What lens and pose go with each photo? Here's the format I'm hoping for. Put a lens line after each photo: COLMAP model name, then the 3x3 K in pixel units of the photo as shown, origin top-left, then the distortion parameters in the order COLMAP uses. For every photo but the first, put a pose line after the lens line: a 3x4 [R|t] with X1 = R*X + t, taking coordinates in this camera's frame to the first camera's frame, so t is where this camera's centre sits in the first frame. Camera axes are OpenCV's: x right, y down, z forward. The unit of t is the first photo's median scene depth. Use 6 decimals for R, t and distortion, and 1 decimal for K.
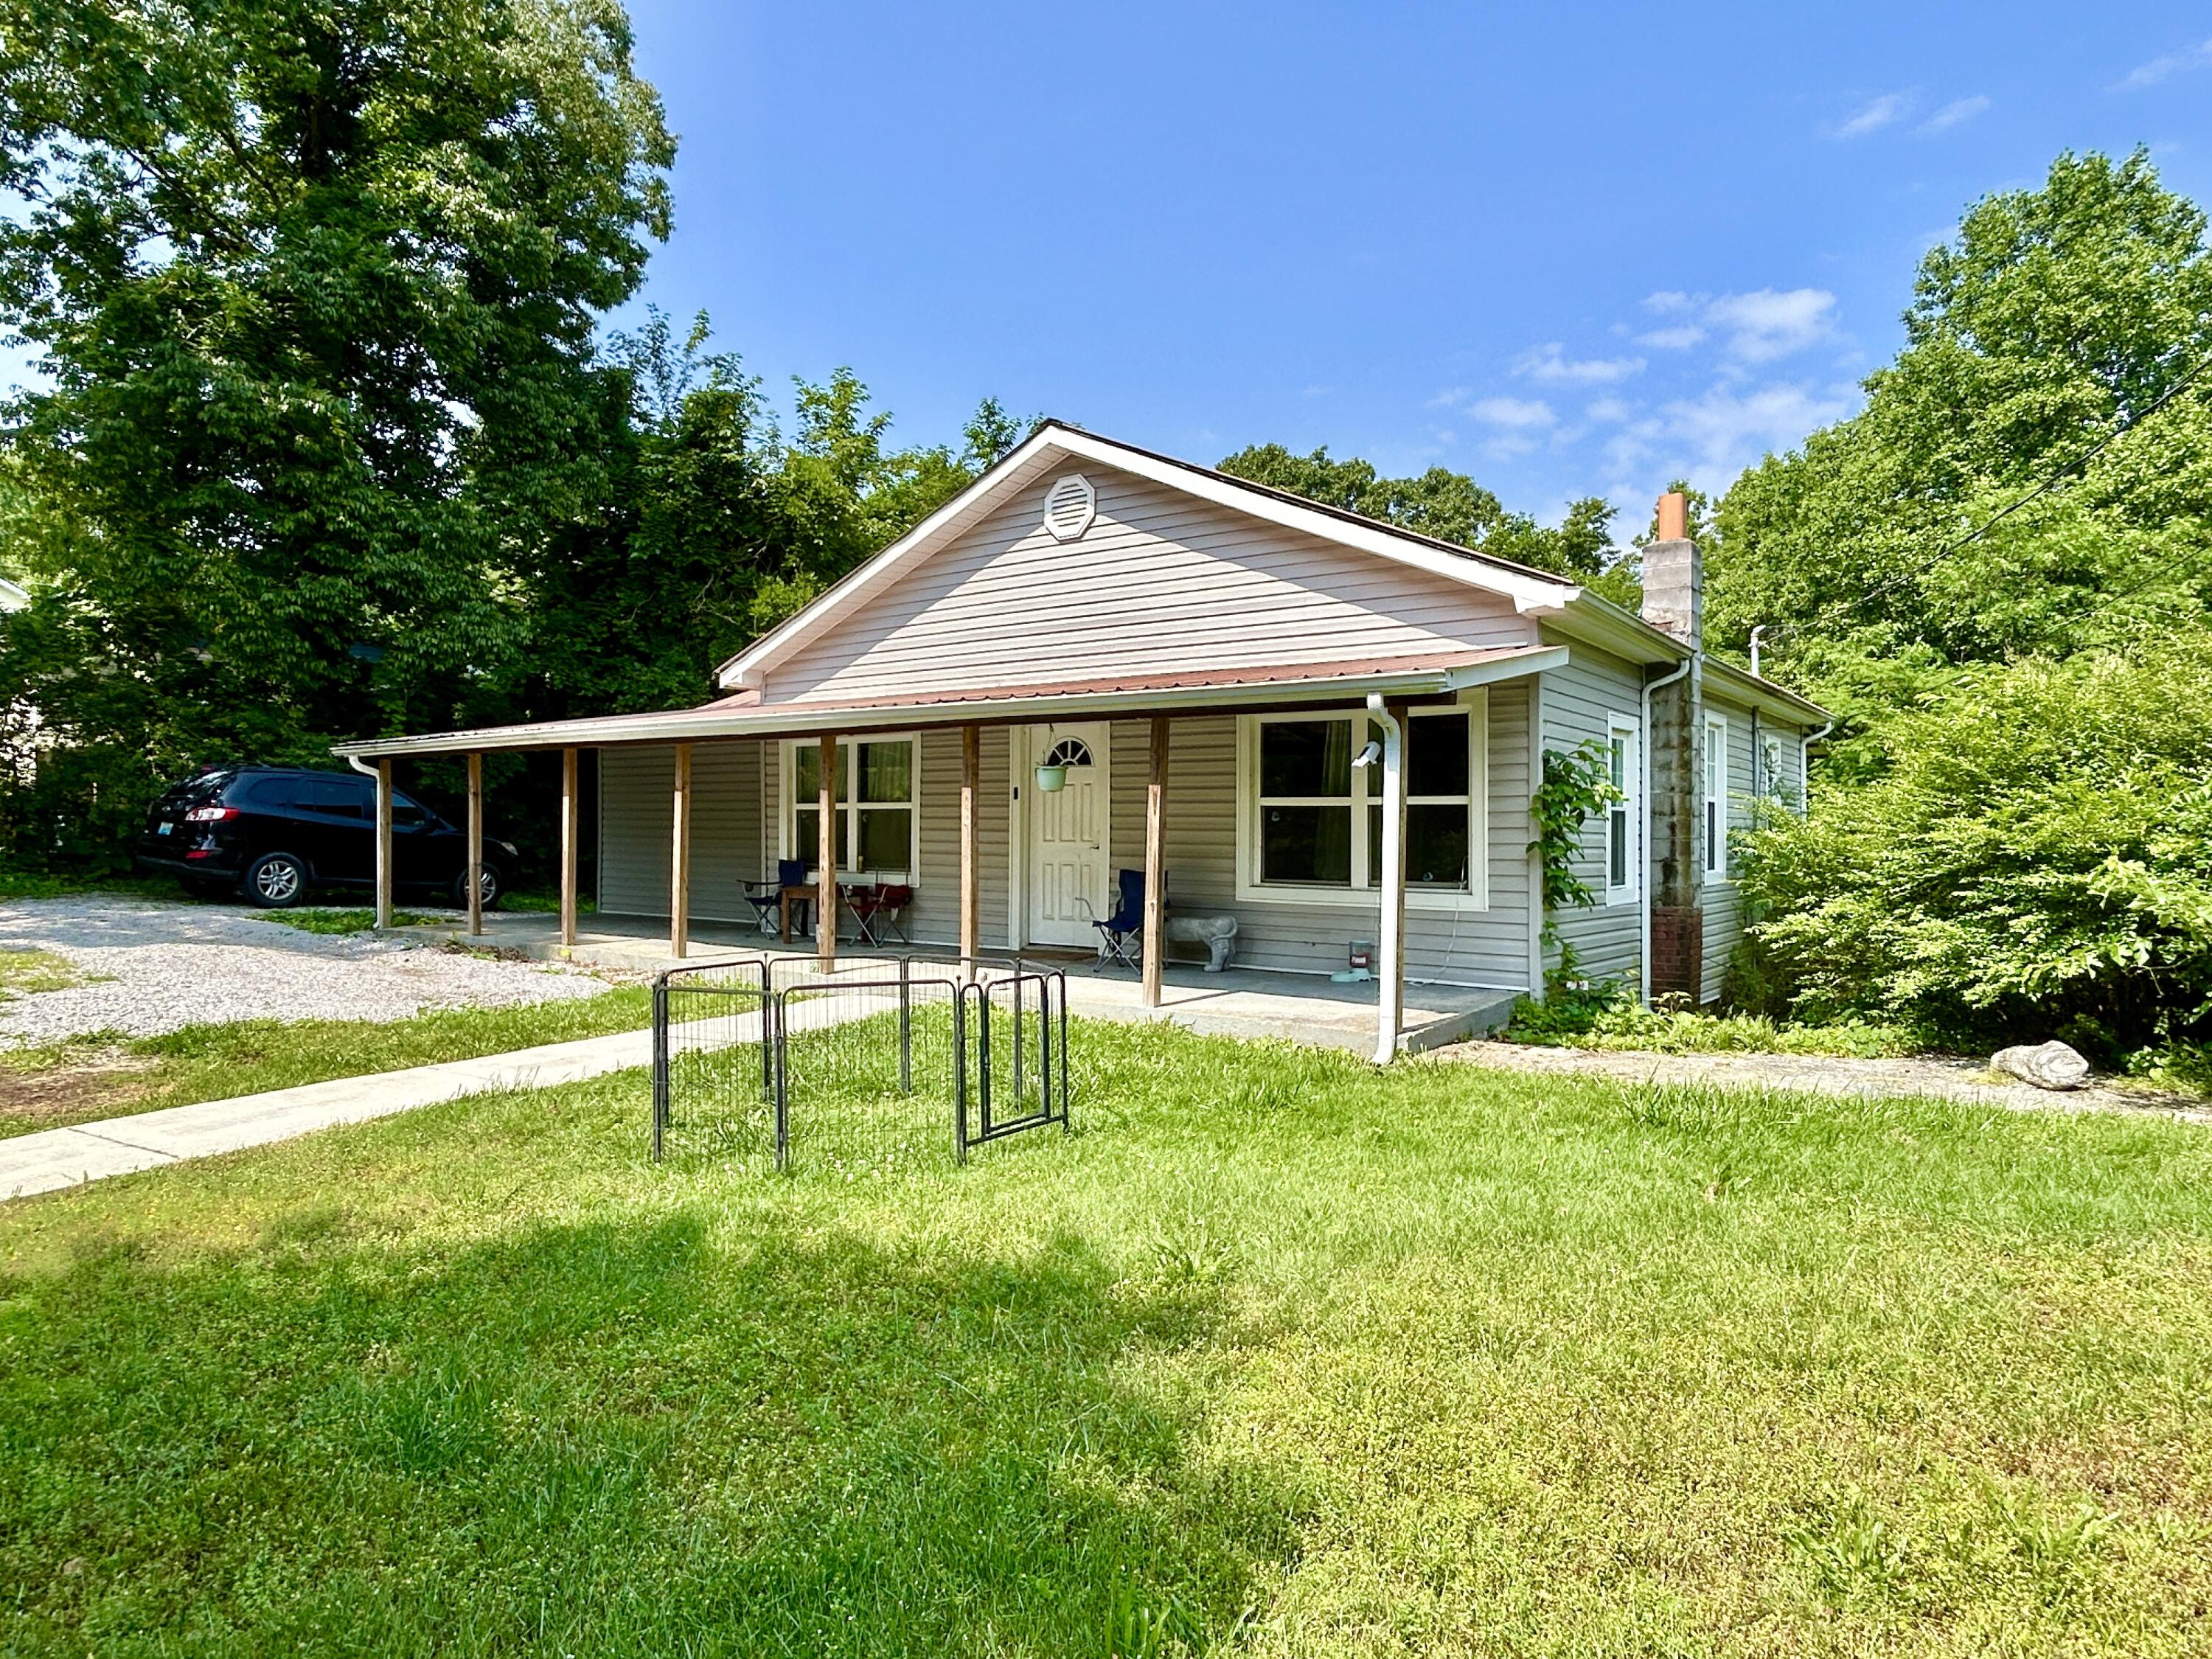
lens RADIAL K [[1318.9, 0, 1106.0], [0, 1318.9, 829.5], [0, 0, 1]] dist [-0.050739, 0.001542]
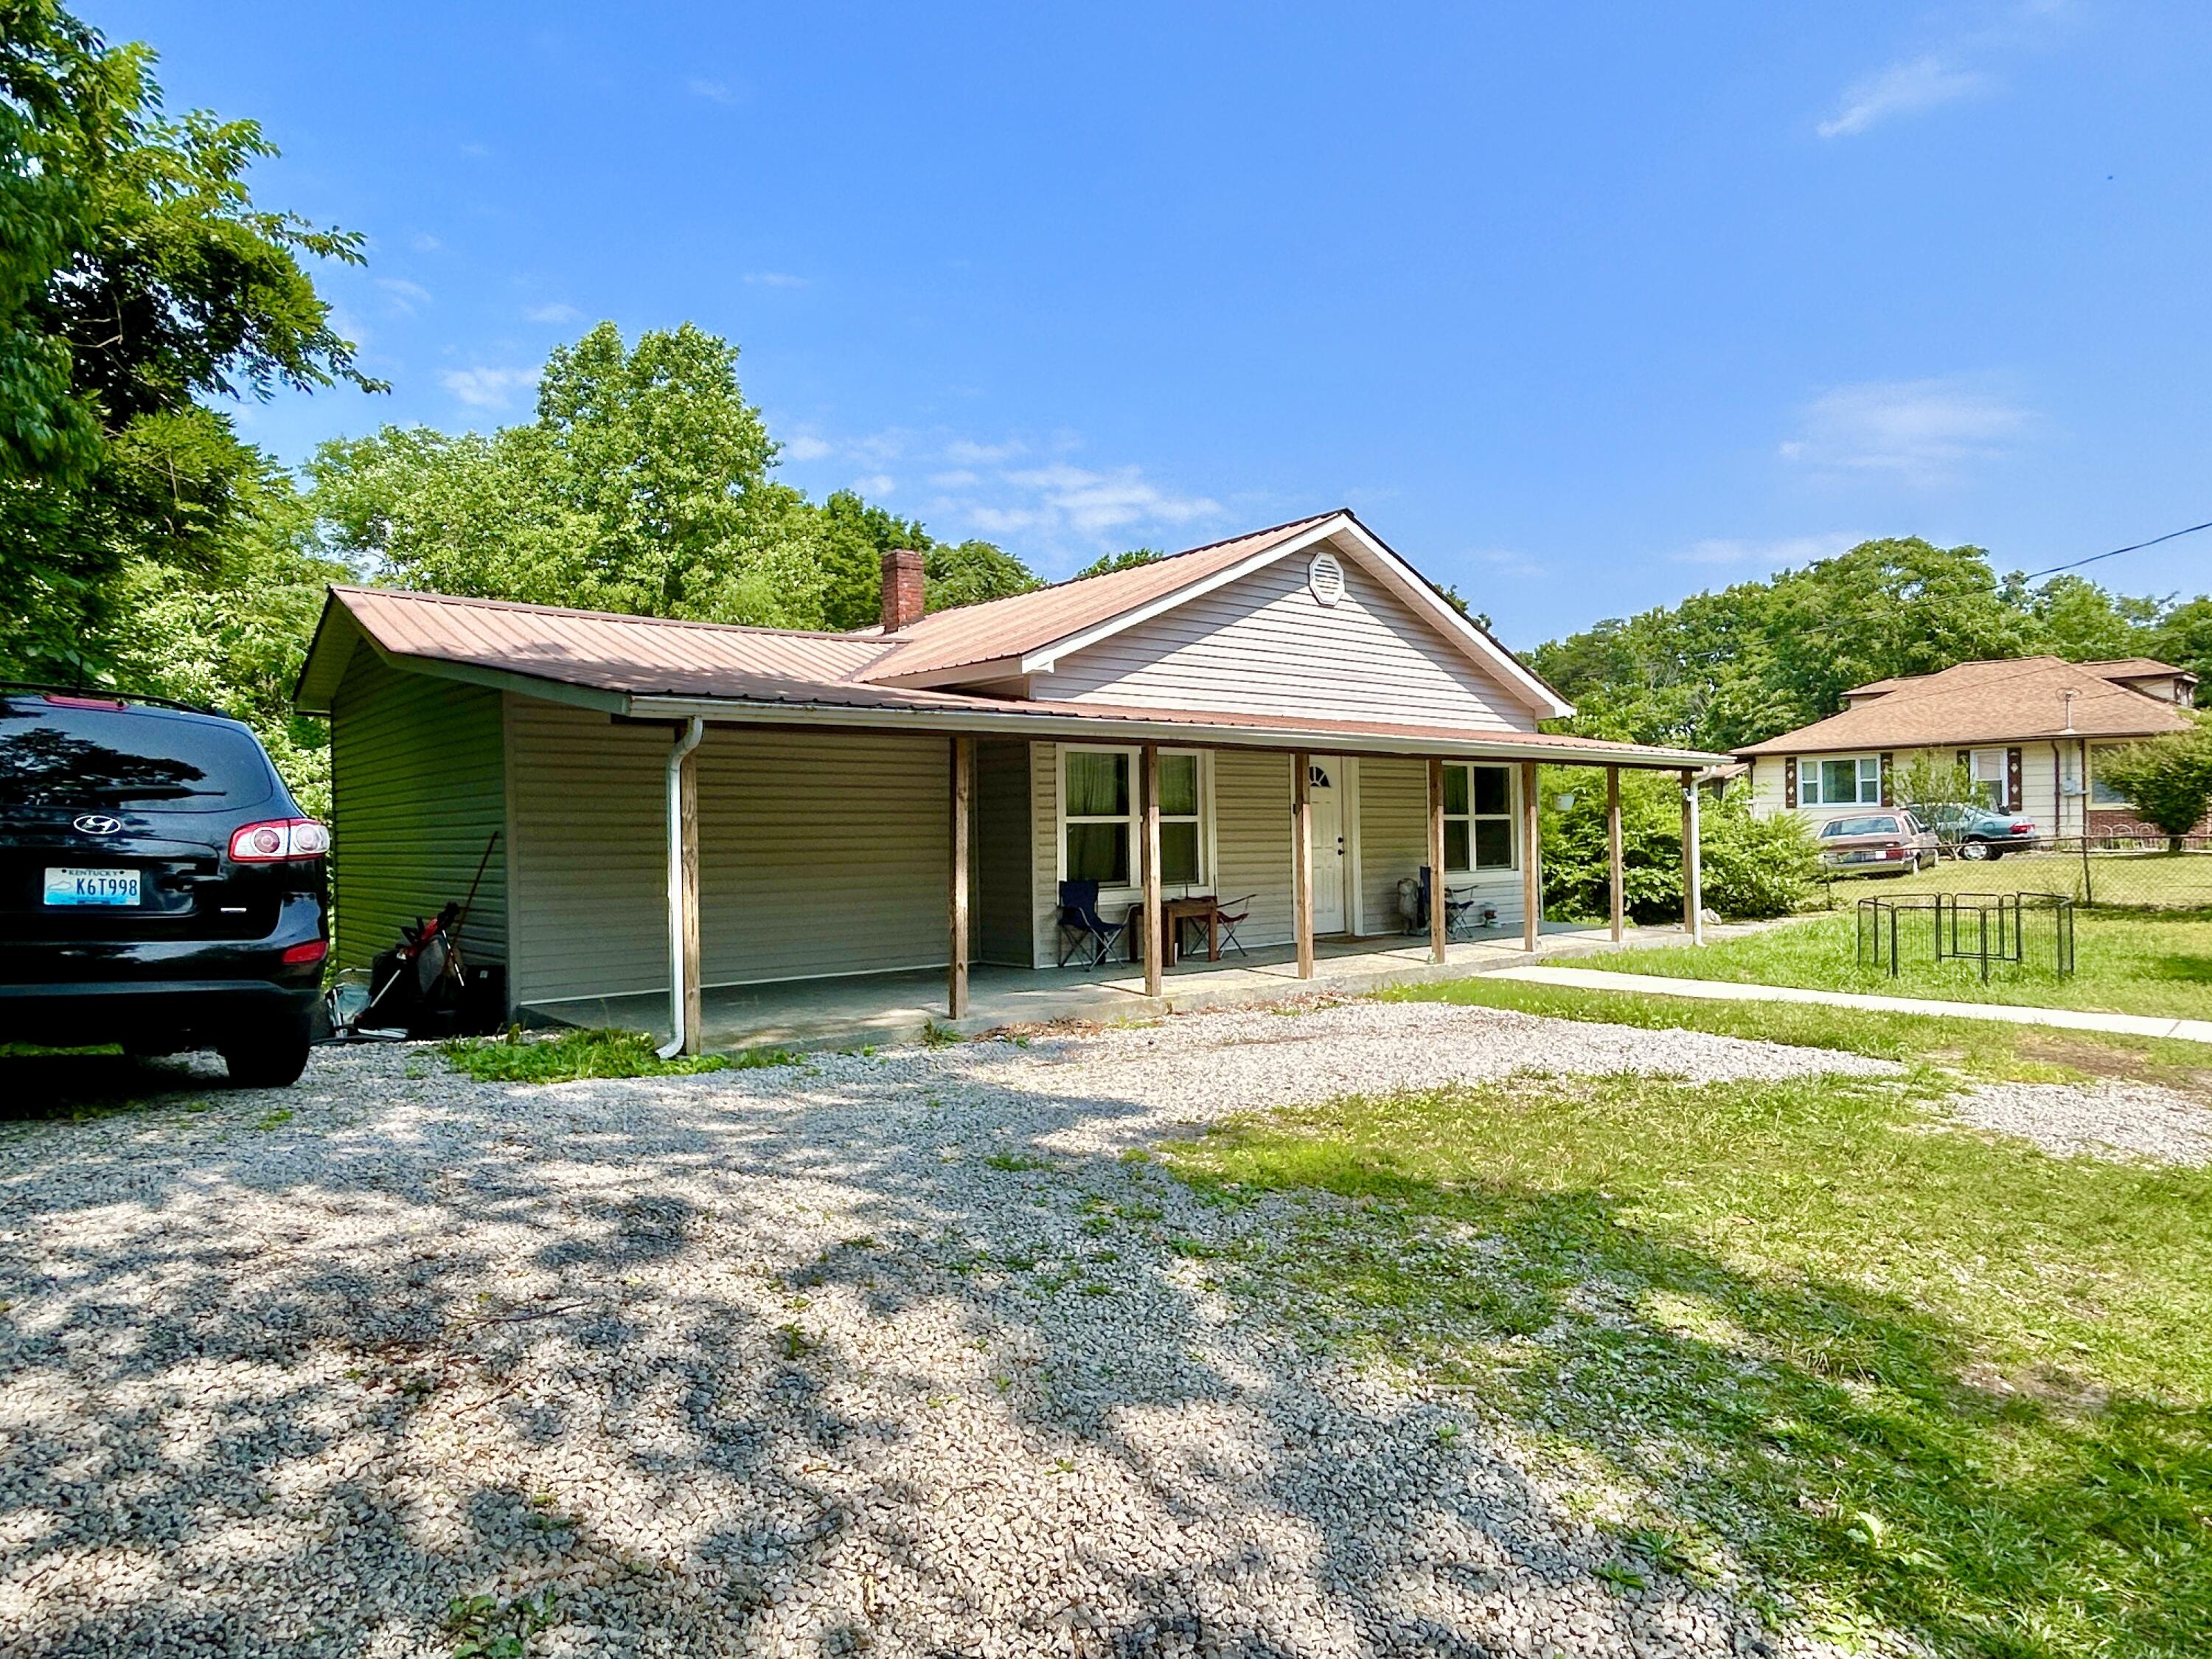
lens RADIAL K [[1318.9, 0, 1106.0], [0, 1318.9, 829.5], [0, 0, 1]] dist [-0.050739, 0.001542]
pose [[0.218666, -0.002111, 0.975797, -1.263961], [0.020197, 0.999793, -0.002363, -0.009999], [-0.975591, 0.020225, 0.218664, 0.923422]]
